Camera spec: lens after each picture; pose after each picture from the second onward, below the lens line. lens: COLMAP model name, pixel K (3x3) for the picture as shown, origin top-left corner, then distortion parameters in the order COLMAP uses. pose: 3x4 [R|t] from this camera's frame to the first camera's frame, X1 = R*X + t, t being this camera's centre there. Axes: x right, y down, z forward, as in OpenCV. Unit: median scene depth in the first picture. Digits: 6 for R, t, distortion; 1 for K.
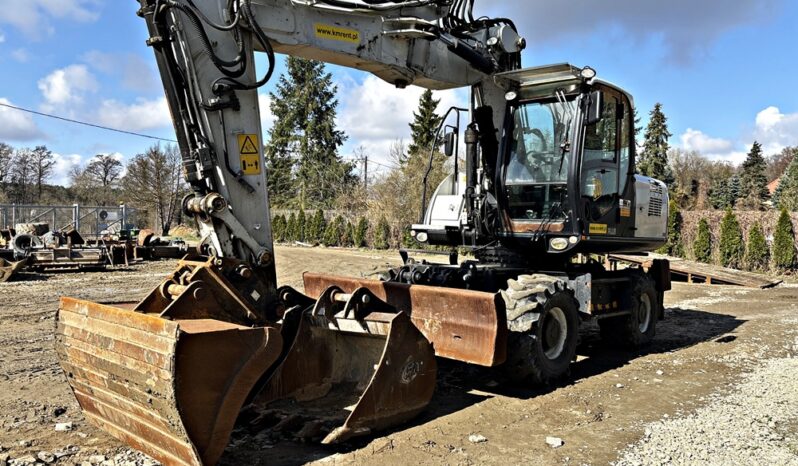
lens RADIAL K [[600.9, 0, 398.5], [0, 600.9, 228.4], [0, 0, 1]] dist [0.054993, -0.064087]
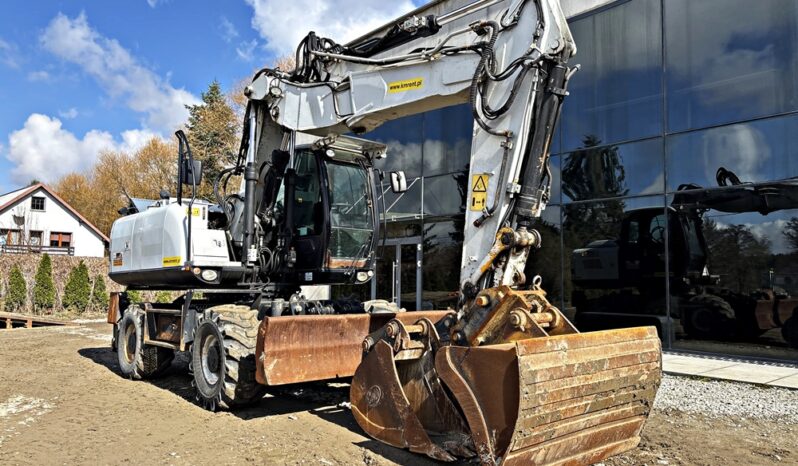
lens RADIAL K [[600.5, 0, 397.5], [0, 600.5, 228.7], [0, 0, 1]] dist [0.056683, -0.066714]
pose [[0.142693, 0.047868, 0.988609, -1.145472], [-0.005676, 0.998853, -0.047545, -0.018920], [-0.989751, 0.001173, 0.142801, 0.860594]]
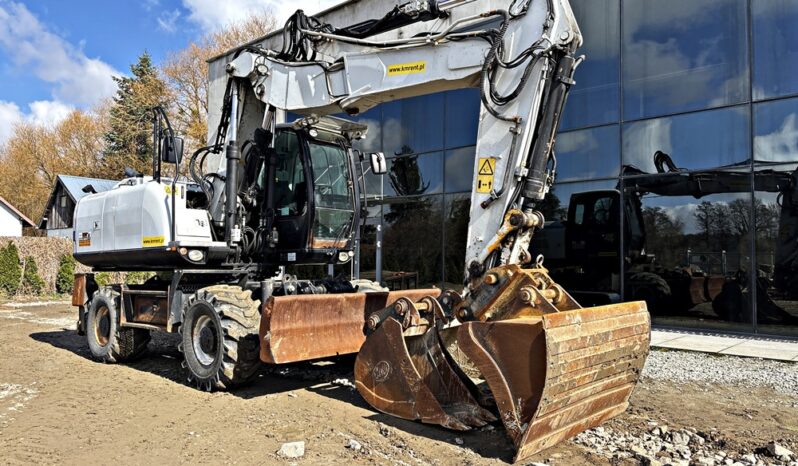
lens RADIAL K [[600.9, 0, 398.5], [0, 600.9, 228.4], [0, 0, 1]] dist [0.054993, -0.064087]
pose [[0.027130, 0.016530, 0.999495, -1.182246], [-0.005997, 0.999848, -0.016373, -0.017547], [-0.999614, -0.005550, 0.027225, 0.979712]]
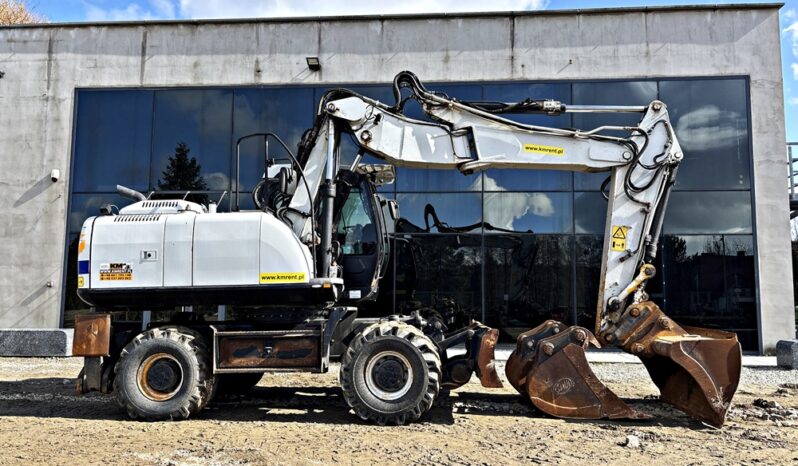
lens RADIAL K [[605.9, 0, 393.8], [0, 605.9, 233.8], [0, 0, 1]] dist [0.047534, -0.057081]
pose [[-0.596435, 0.047182, 0.801274, -1.020290], [-0.029798, 0.996281, -0.080845, -0.003735], [-0.802108, -0.072095, -0.592811, 2.084815]]
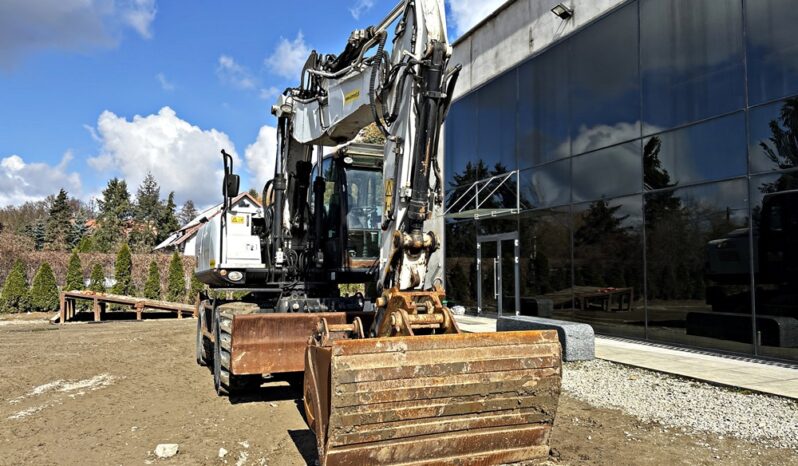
lens RADIAL K [[600.9, 0, 398.5], [0, 600.9, 228.4], [0, 0, 1]] dist [0.054993, -0.064087]
pose [[0.453169, 0.028410, 0.890972, -1.056404], [0.013705, 0.999152, -0.038830, -0.032042], [-0.891319, 0.029808, 0.452395, 0.427960]]
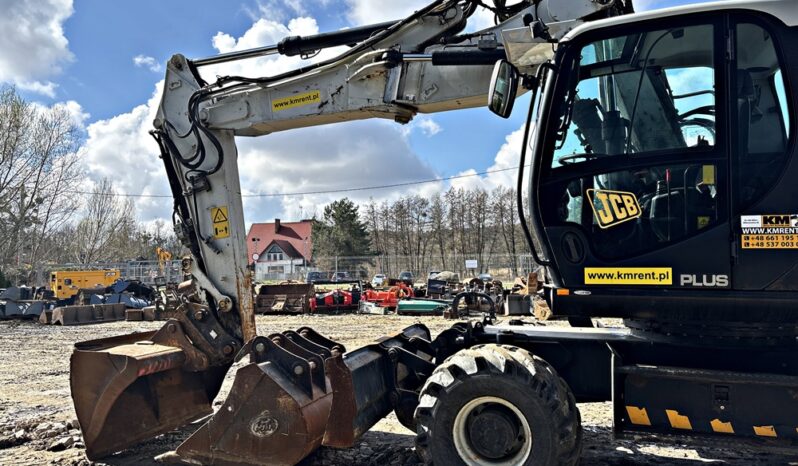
lens RADIAL K [[597.4, 0, 398.1], [0, 597.4, 233.7], [0, 0, 1]] dist [0.056185, -0.062686]
pose [[0.420706, -0.071287, -0.904392, 0.894297], [0.014846, 0.997315, -0.071706, -0.002068], [0.907075, 0.016740, 0.420635, 0.678804]]
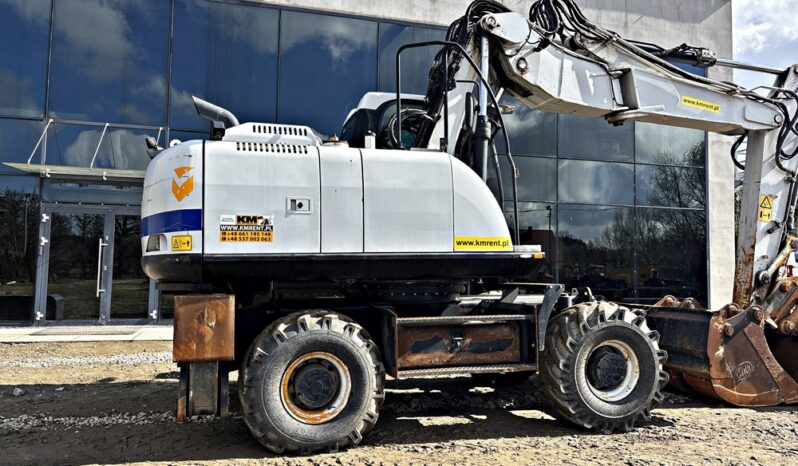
lens RADIAL K [[605.4, 0, 399.5], [0, 605.4, 225.8], [0, 0, 1]] dist [0.053208, -0.062593]
pose [[-0.832102, -0.009008, 0.554549, -0.297968], [-0.045217, 0.997641, -0.051642, 0.017743], [-0.552776, -0.068047, -0.830547, 2.342583]]
